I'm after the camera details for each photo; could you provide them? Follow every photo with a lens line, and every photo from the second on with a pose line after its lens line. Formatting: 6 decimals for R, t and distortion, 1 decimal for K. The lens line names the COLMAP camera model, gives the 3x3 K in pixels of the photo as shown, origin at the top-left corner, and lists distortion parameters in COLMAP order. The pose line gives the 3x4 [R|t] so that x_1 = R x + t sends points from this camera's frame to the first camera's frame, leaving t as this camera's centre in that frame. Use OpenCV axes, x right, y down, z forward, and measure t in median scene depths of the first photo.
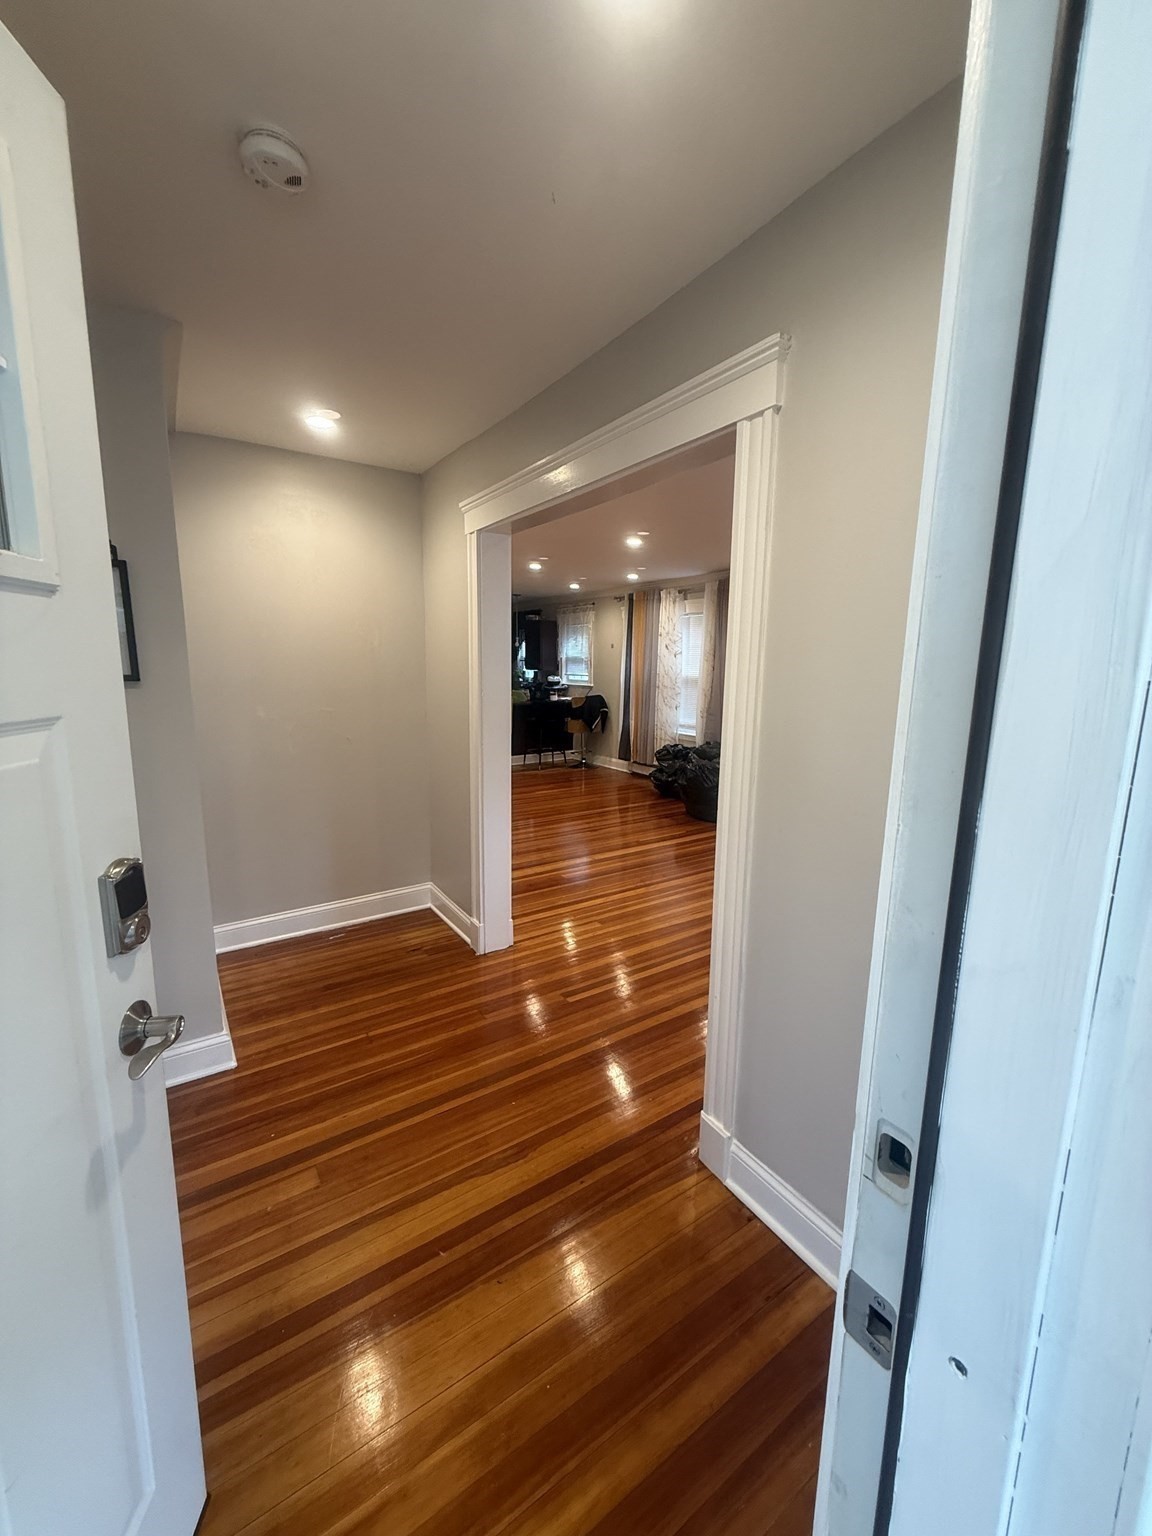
lens RADIAL K [[610.7, 0, 577.2], [0, 610.7, 767.0], [0, 0, 1]] dist [0.000480, 0.000606]
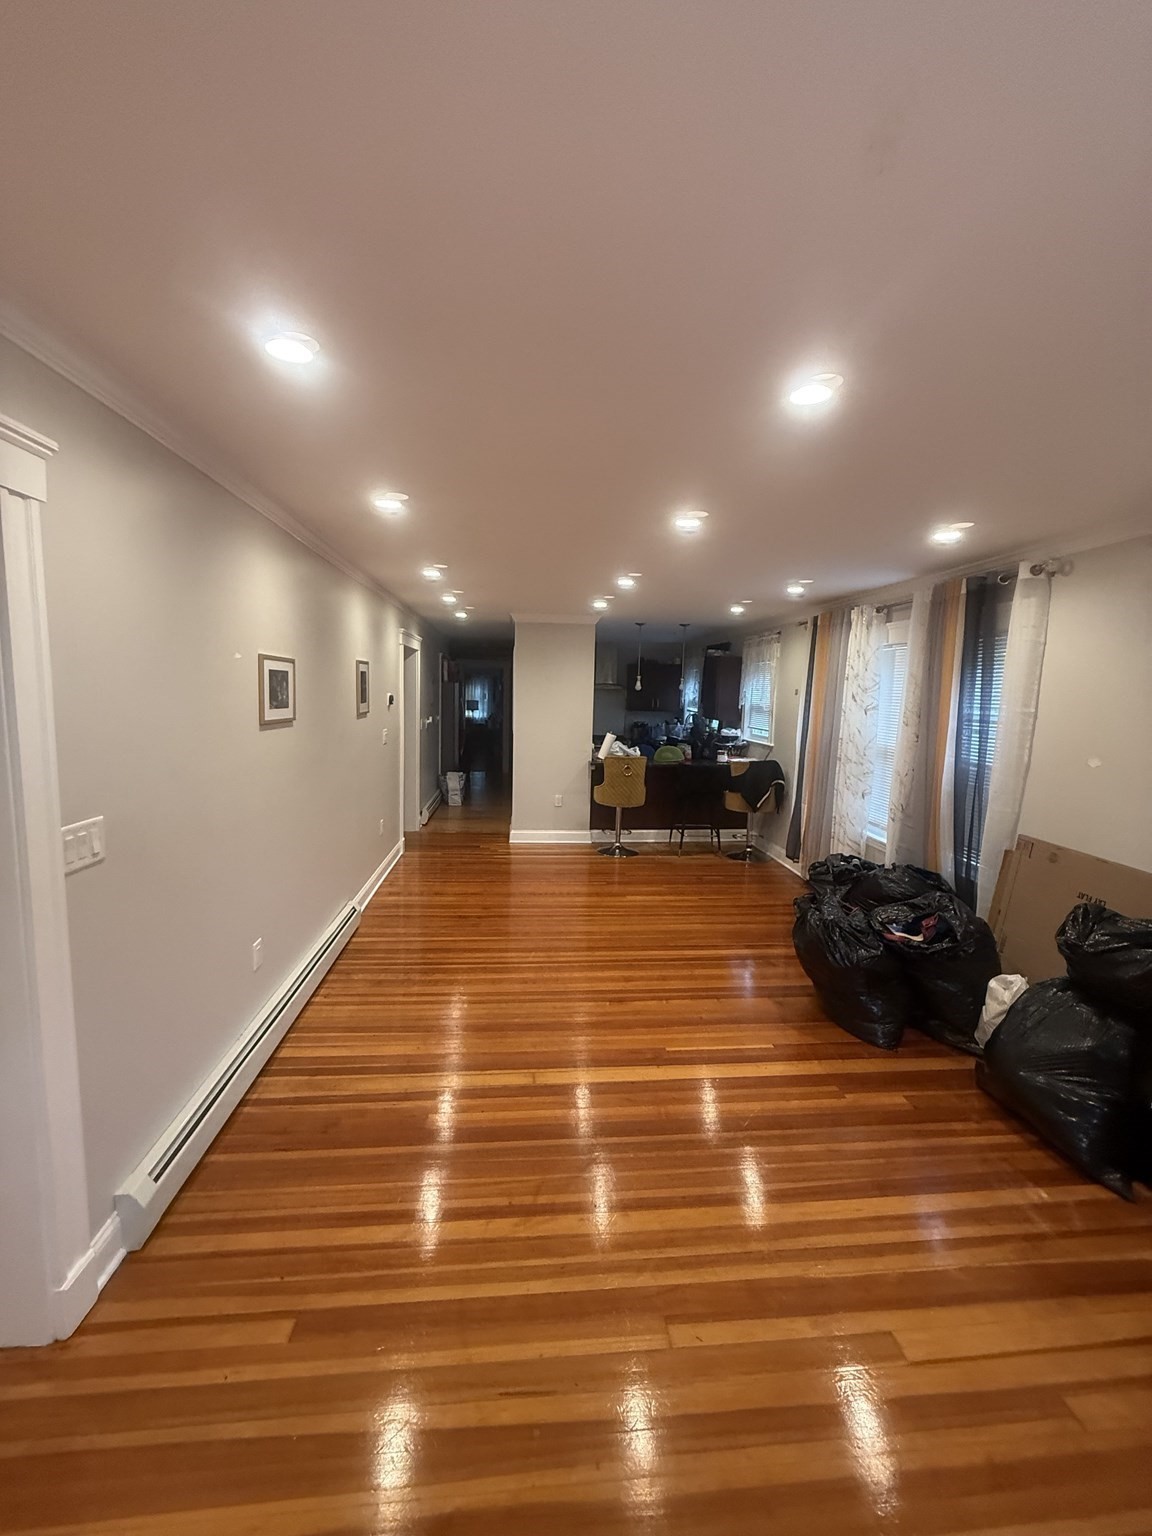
lens RADIAL K [[610.7, 0, 575.2], [0, 610.7, 760.9], [0, 0, 1]] dist [0.000480, 0.000606]
pose [[0.881551, 0.068234, -0.467131, 0.188651], [-0.097953, 0.994403, -0.039599, -0.076759], [0.461814, 0.080666, 0.883301, 0.310929]]
